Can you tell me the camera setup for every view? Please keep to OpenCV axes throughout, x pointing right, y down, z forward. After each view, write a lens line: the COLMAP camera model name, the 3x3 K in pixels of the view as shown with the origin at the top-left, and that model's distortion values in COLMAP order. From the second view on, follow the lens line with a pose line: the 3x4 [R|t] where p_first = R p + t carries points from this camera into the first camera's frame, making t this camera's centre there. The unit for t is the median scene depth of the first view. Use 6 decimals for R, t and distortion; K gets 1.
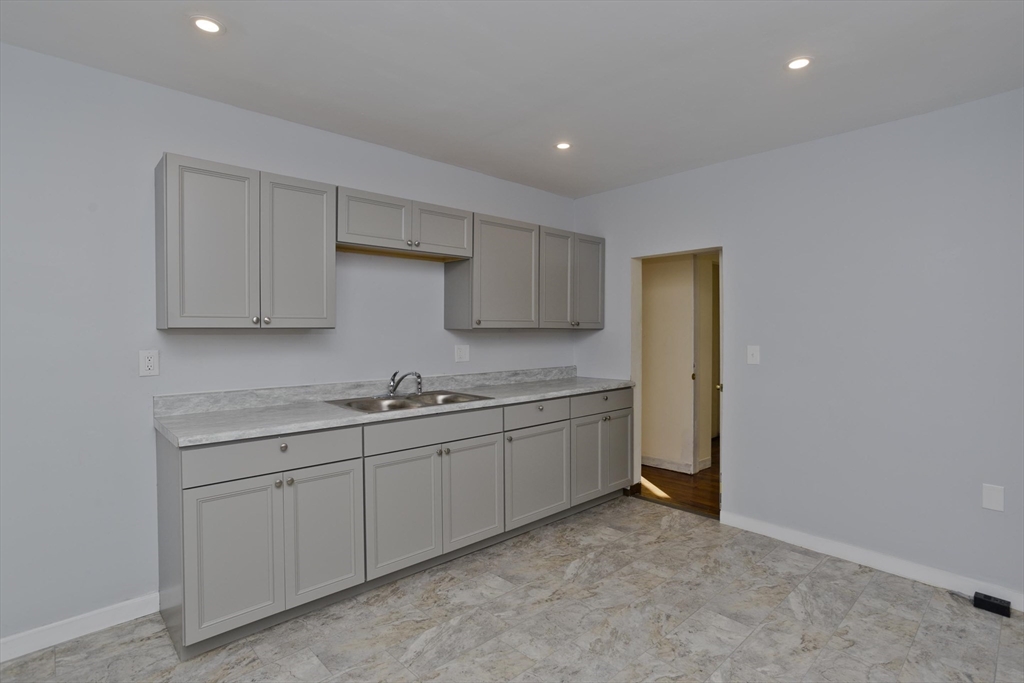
lens RADIAL K [[492.5, 0, 510.3], [0, 492.5, 333.3], [0, 0, 1]] dist [-0.056461, 0.025899]
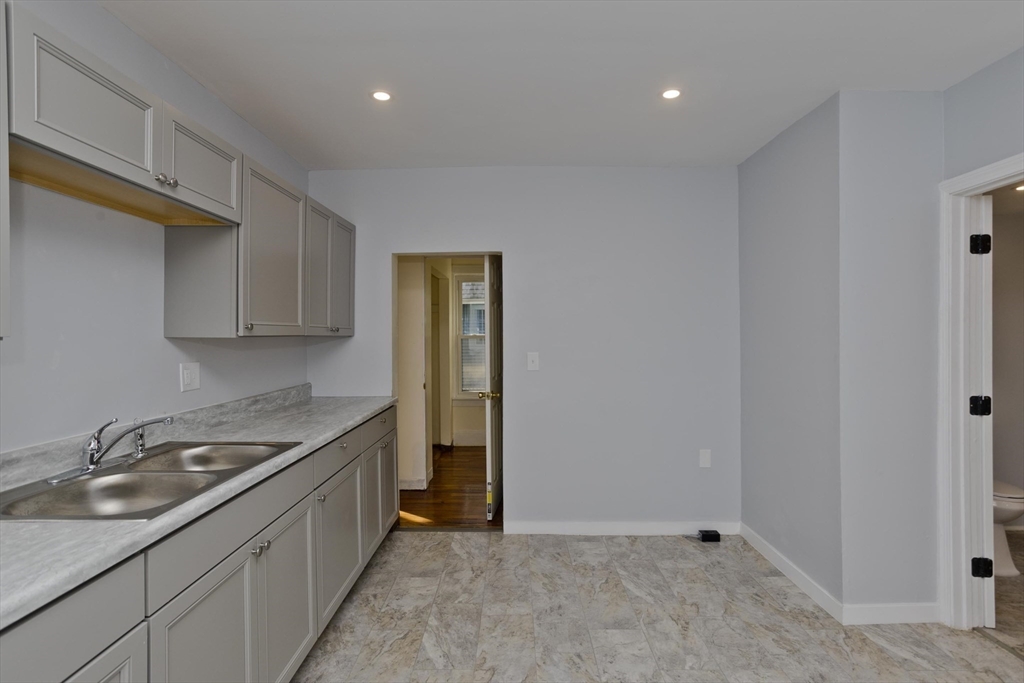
lens RADIAL K [[492.5, 0, 510.3], [0, 492.5, 333.3], [0, 0, 1]] dist [-0.056461, 0.025899]
pose [[0.691719, 0.000509, 0.722166, -0.286942], [0.006547, 0.999954, -0.006976, -0.007491], [-0.722137, 0.009553, 0.691684, 0.322265]]
